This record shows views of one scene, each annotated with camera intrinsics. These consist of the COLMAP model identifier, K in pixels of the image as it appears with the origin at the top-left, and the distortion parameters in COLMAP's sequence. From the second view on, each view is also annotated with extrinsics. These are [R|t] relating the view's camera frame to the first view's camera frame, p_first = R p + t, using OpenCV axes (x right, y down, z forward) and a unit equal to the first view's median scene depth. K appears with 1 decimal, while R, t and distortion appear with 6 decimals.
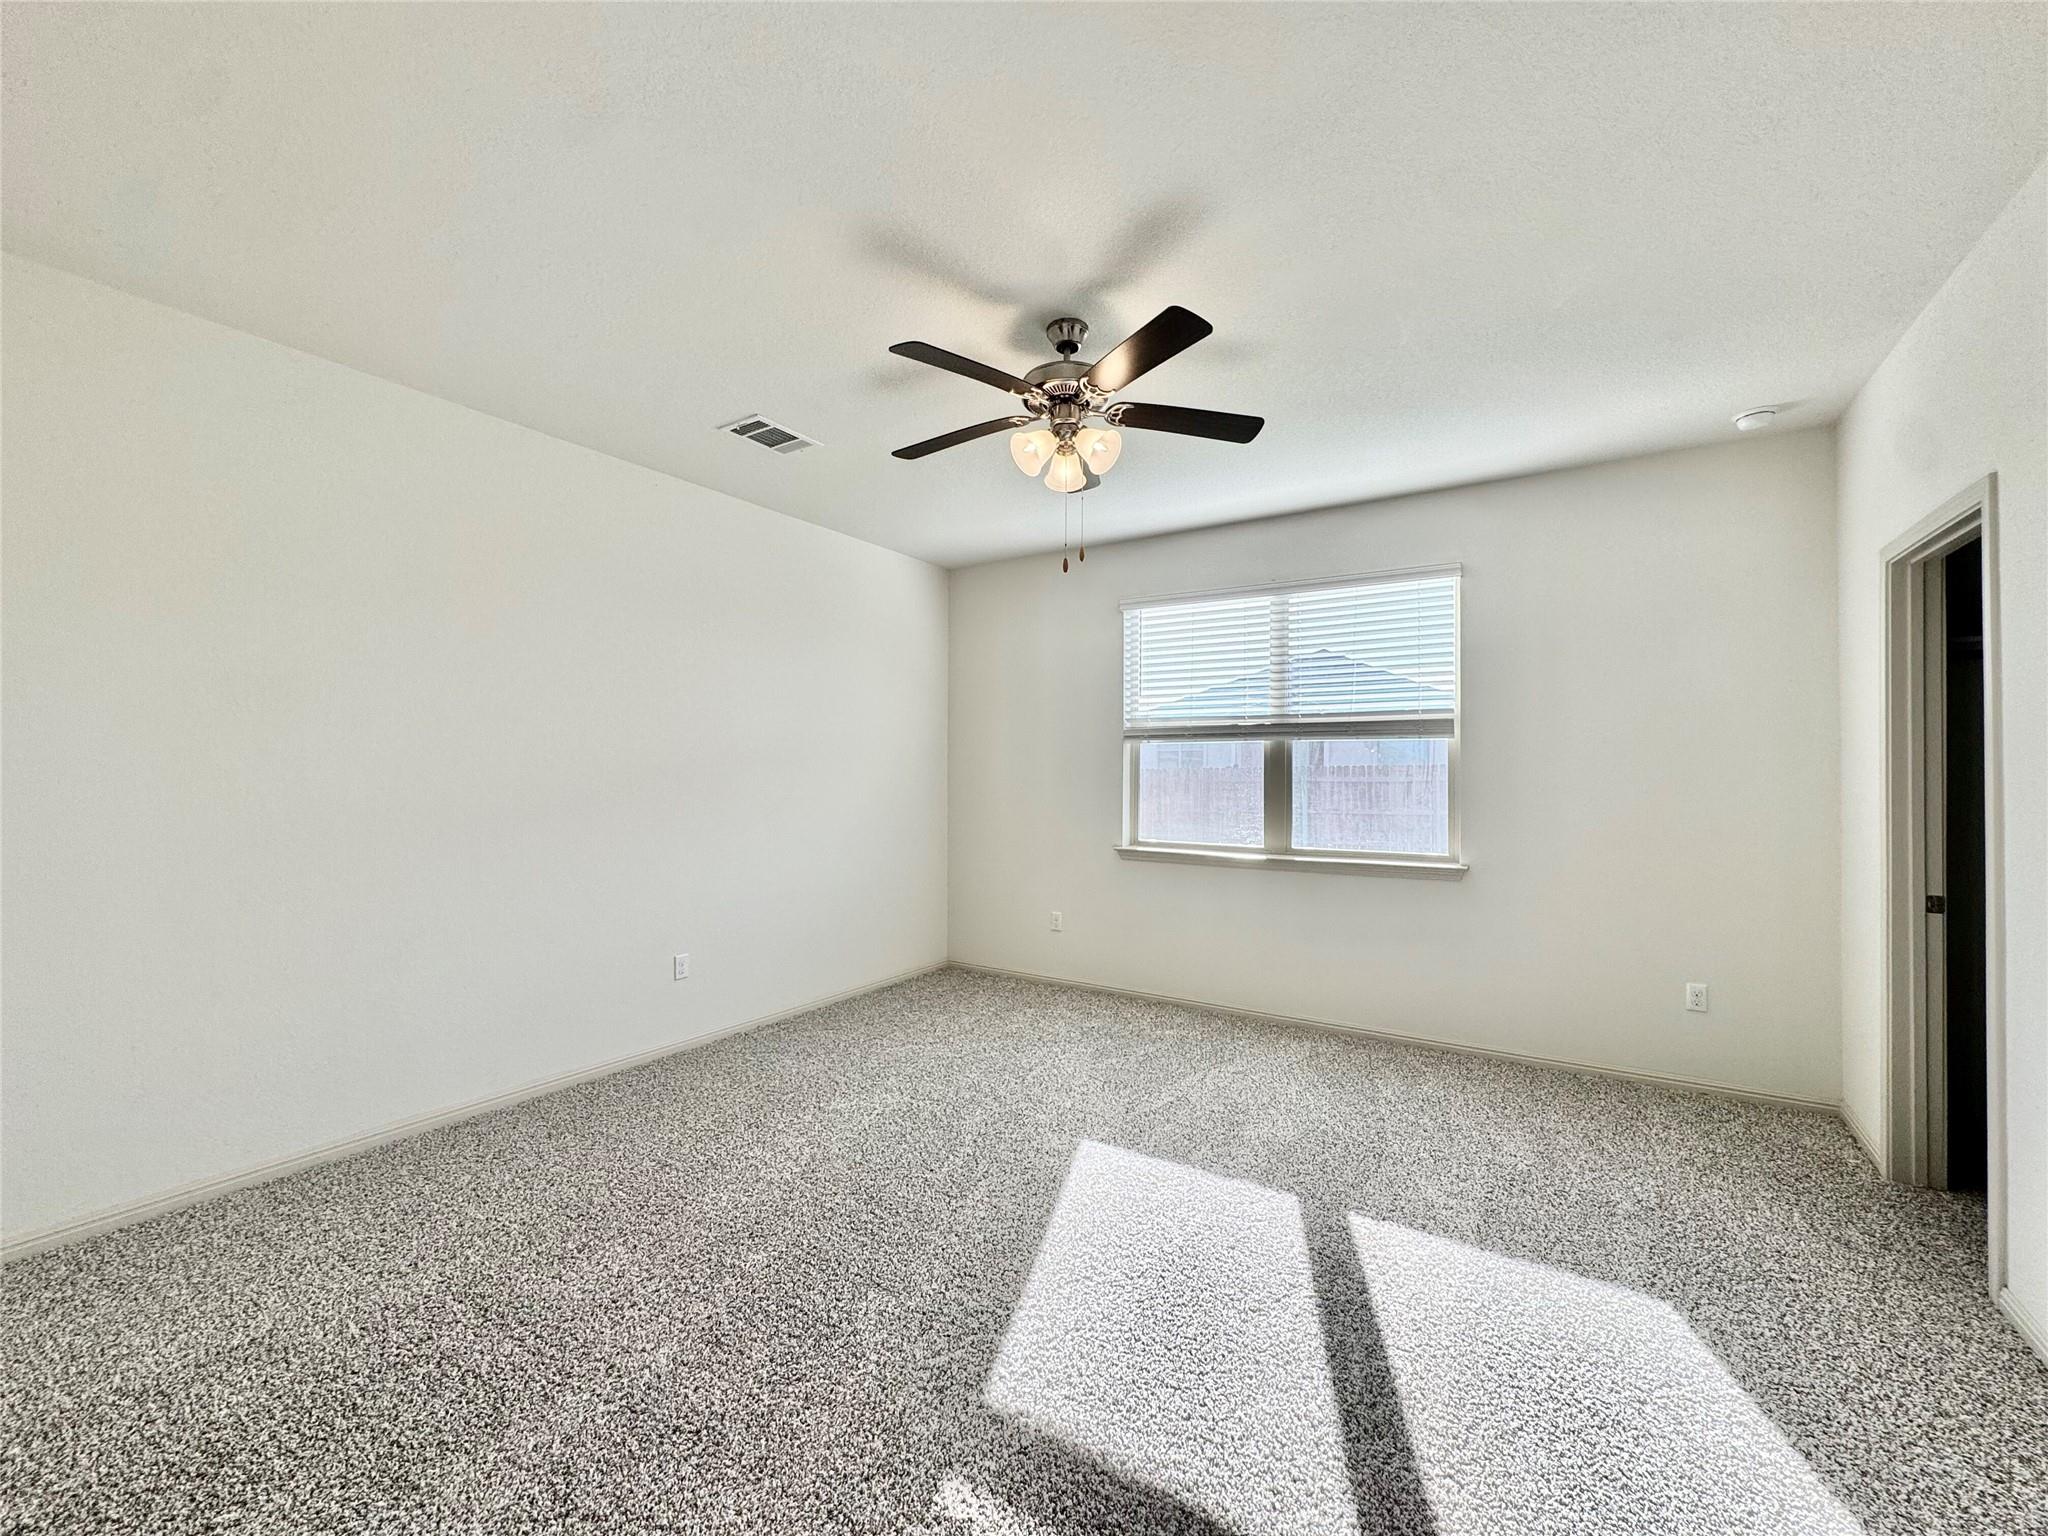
lens RADIAL K [[829.9, 0, 1019.2], [0, 829.9, 770.2], [0, 0, 1]] dist [0.000294, -0.000103]
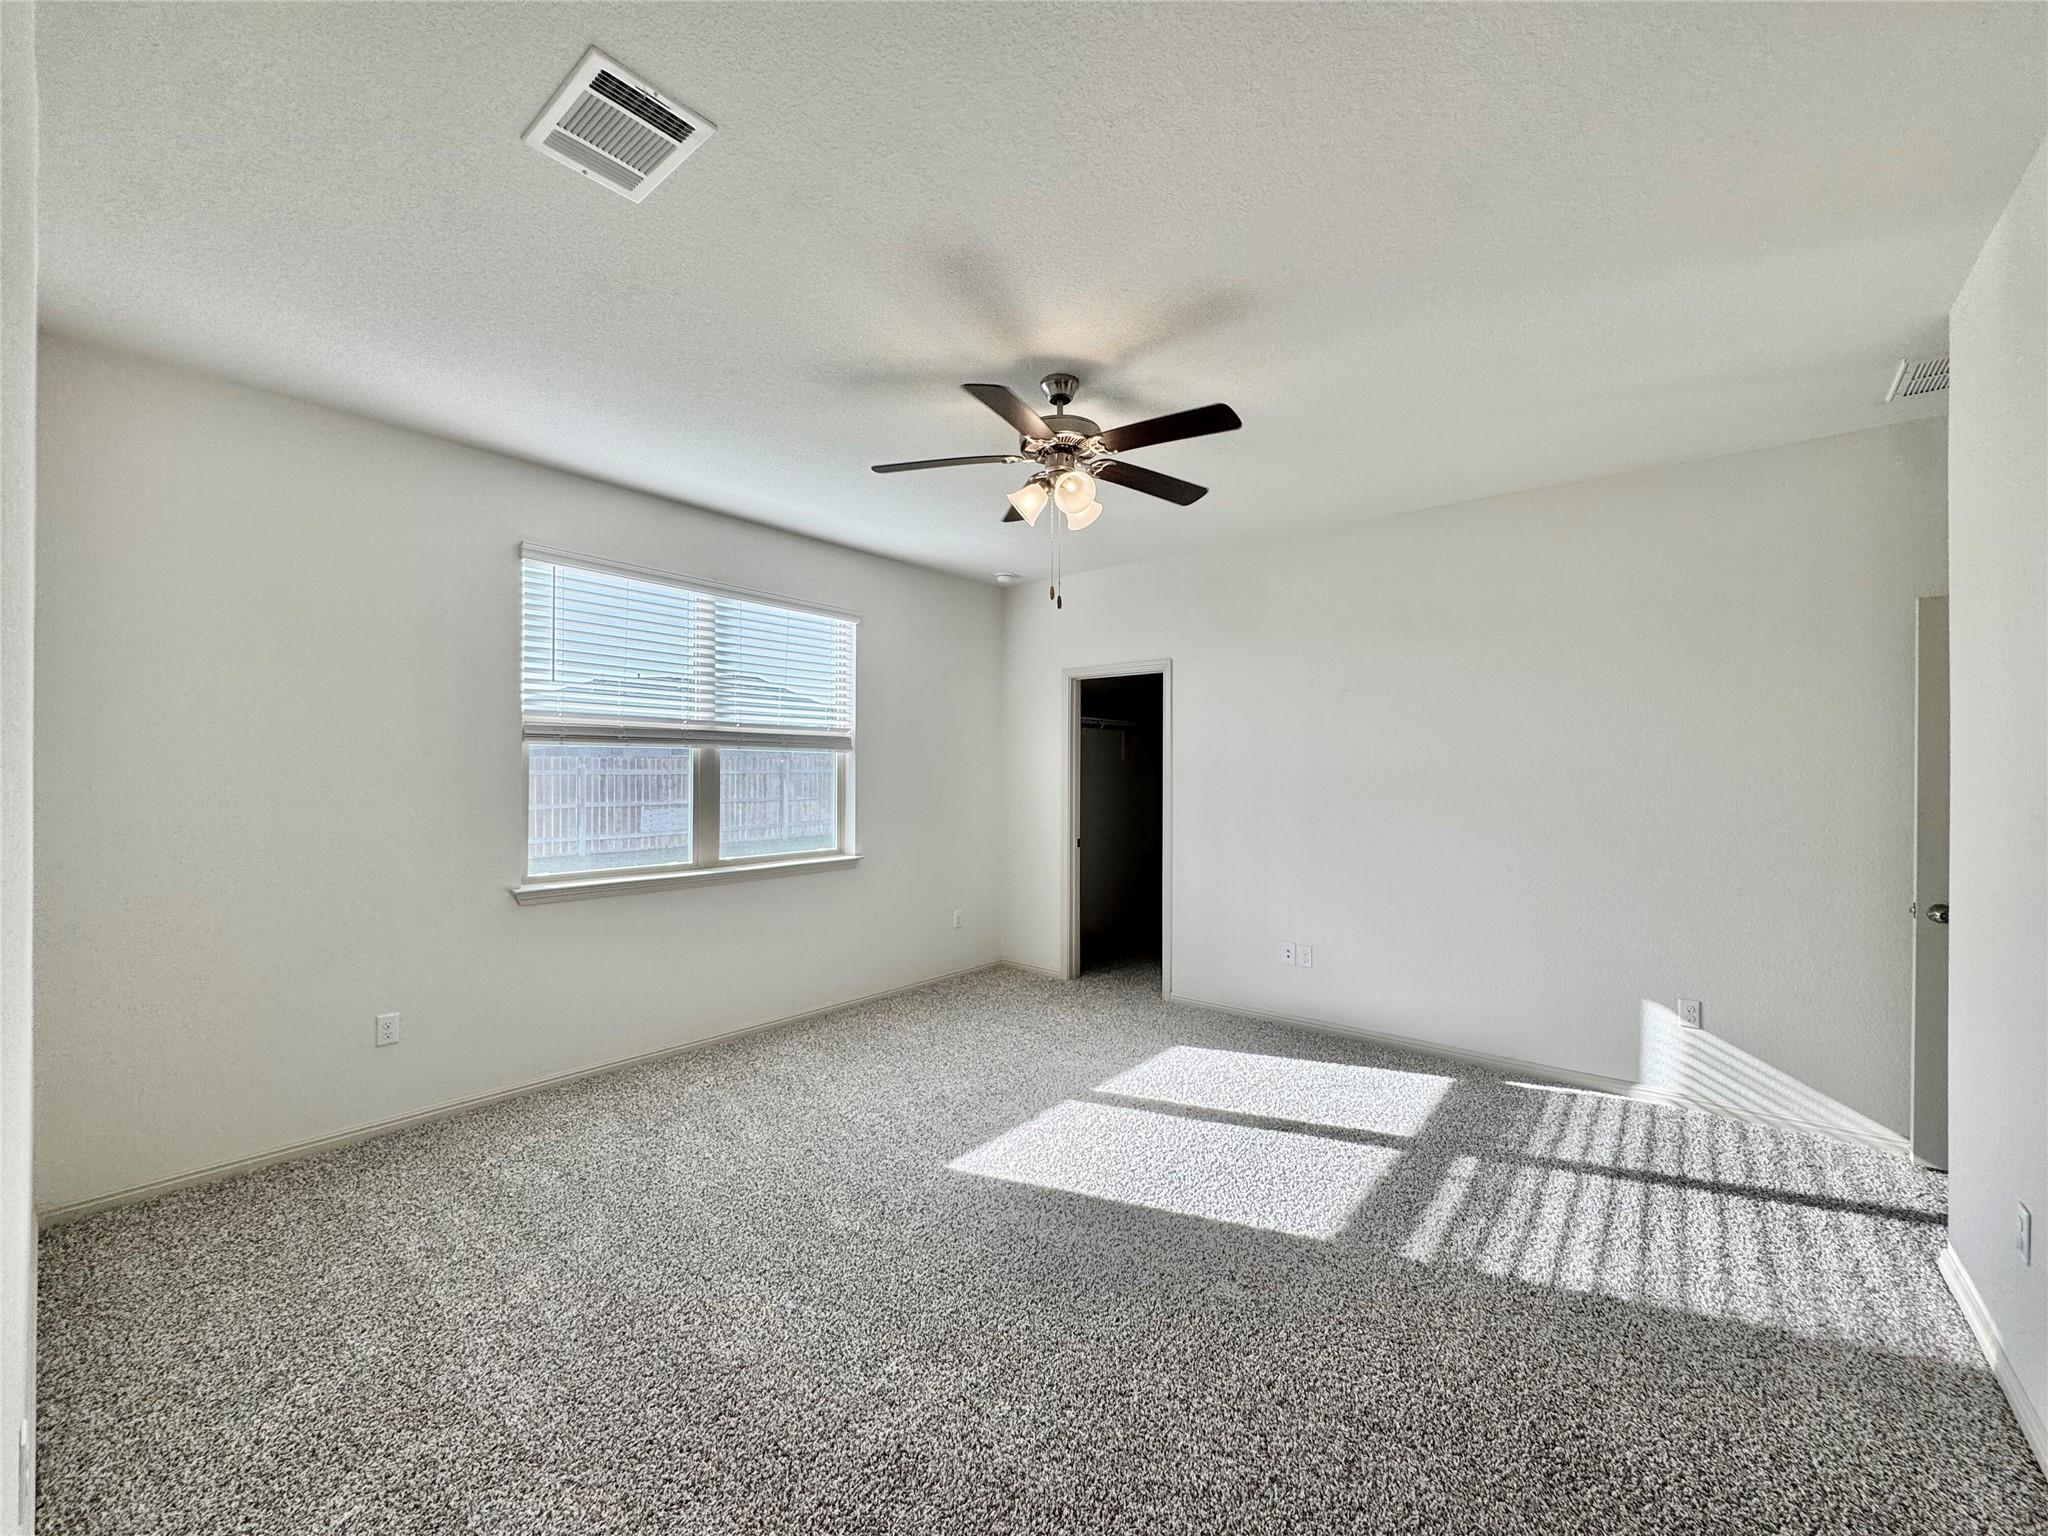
lens RADIAL K [[829.9, 0, 1019.2], [0, 829.9, 770.2], [0, 0, 1]] dist [0.000294, -0.000103]
pose [[0.101345, -0.003347, 0.994846, -0.674135], [-0.008259, 0.999957, 0.004205, -0.020013], [-0.994817, -0.008643, 0.101313, 0.624854]]
